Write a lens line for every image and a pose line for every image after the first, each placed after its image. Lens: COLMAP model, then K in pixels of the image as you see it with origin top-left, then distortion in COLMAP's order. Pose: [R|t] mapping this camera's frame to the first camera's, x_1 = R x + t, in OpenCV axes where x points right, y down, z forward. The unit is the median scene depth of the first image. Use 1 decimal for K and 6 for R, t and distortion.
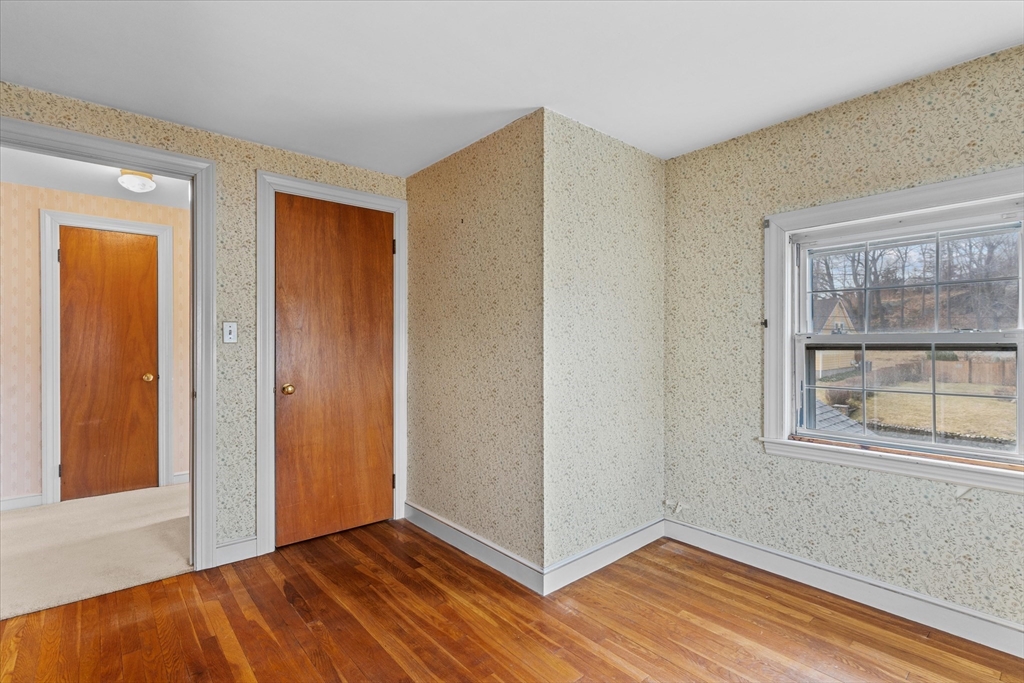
lens RADIAL K [[484.6, 0, 511.0], [0, 484.6, 338.9], [0, 0, 1]] dist [0.000185, 0.000648]
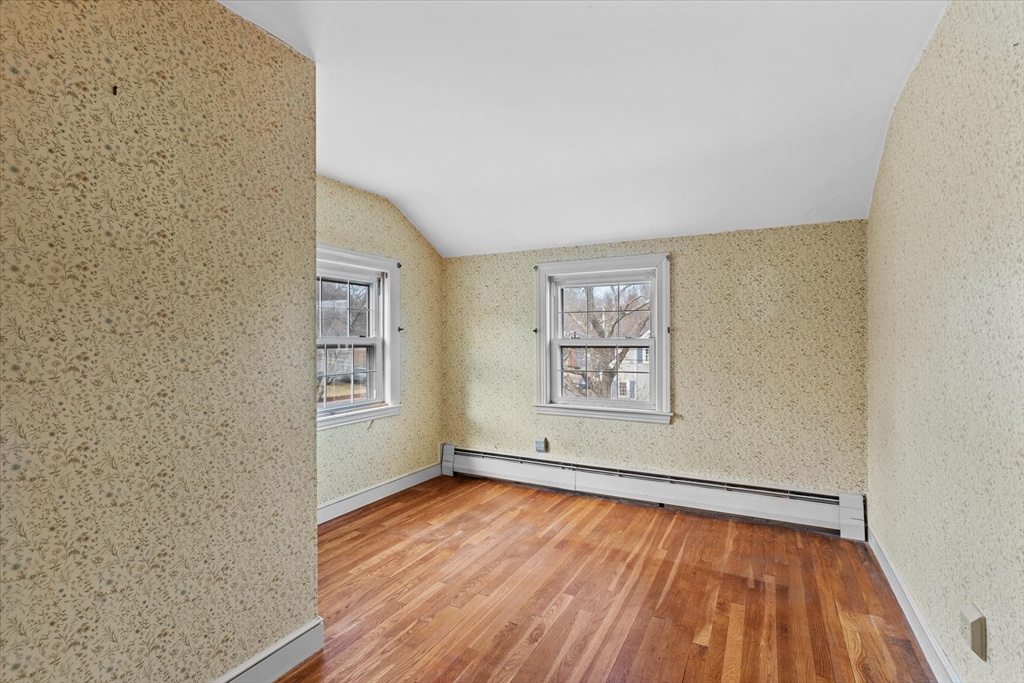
lens RADIAL K [[484.6, 0, 511.0], [0, 484.6, 338.9], [0, 0, 1]] dist [0.000185, 0.000648]
pose [[-0.367950, 0.003018, 0.929841, -0.916909], [-0.007680, 0.999951, -0.006285, -0.003421], [-0.929814, -0.009454, -0.367909, 1.102161]]
